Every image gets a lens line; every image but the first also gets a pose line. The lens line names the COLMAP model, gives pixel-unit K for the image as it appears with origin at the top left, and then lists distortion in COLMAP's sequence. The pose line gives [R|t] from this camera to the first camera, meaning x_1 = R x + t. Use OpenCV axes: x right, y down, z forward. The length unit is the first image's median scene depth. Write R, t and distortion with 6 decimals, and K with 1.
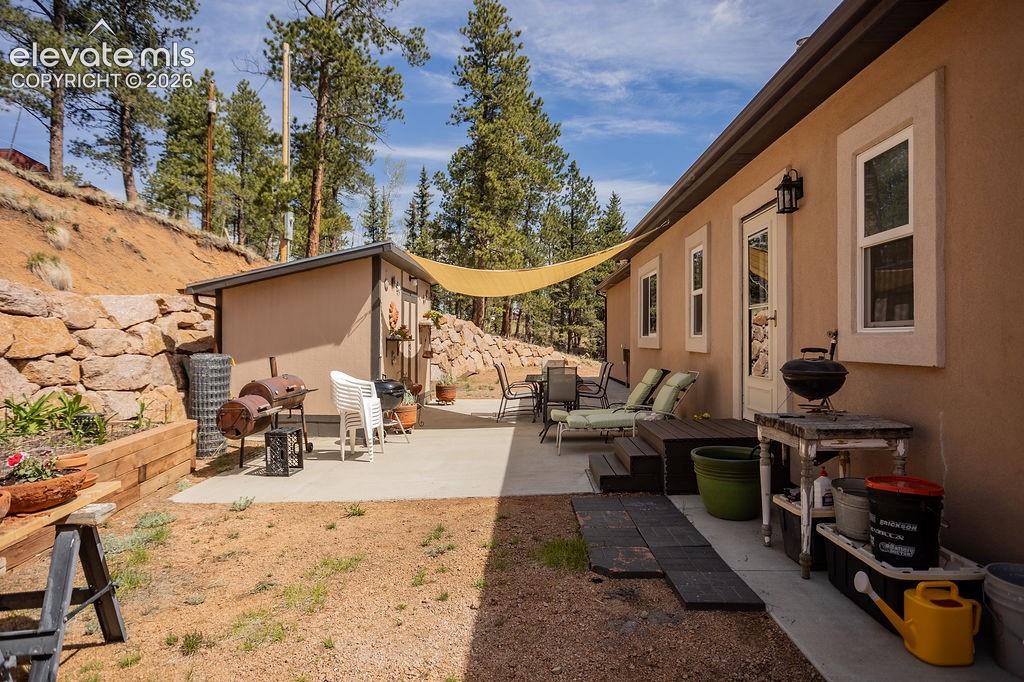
lens RADIAL K [[501.9, 0, 505.3], [0, 501.9, 340.6], [0, 0, 1]] dist [-0.056072, 0.038316]
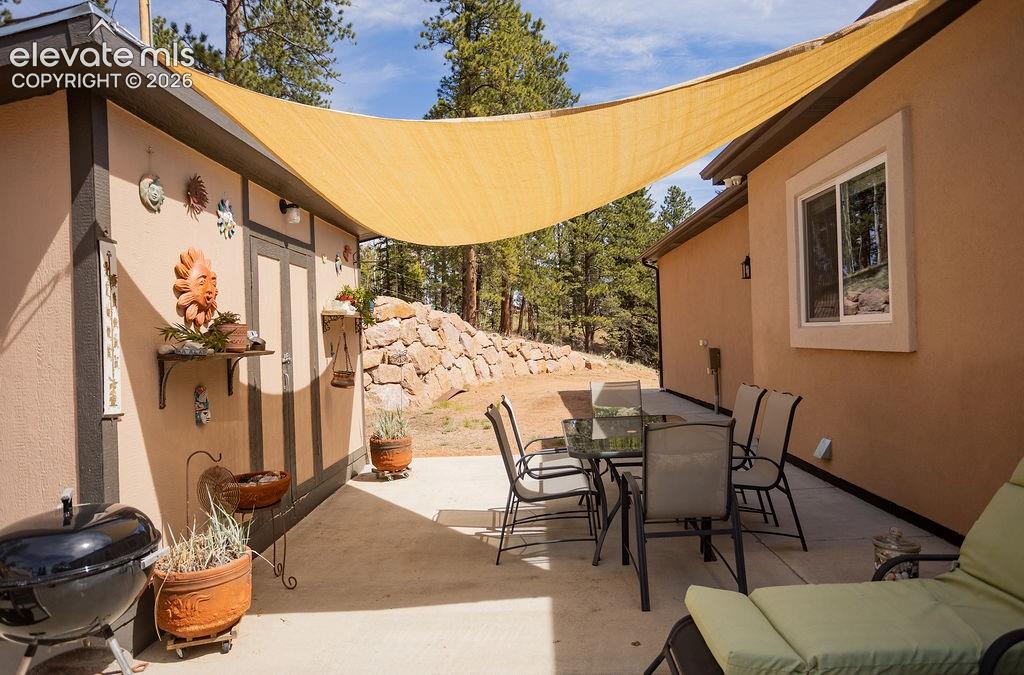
lens RADIAL K [[613.2, 0, 512.0], [0, 613.2, 337.5], [0, 0, 1]] dist [-0.000509, -0.000042]
pose [[0.999336, -0.034700, 0.011077, -0.001247], [0.034718, 0.999396, -0.001432, -0.001476], [-0.011021, 0.001816, 0.999938, 0.142551]]
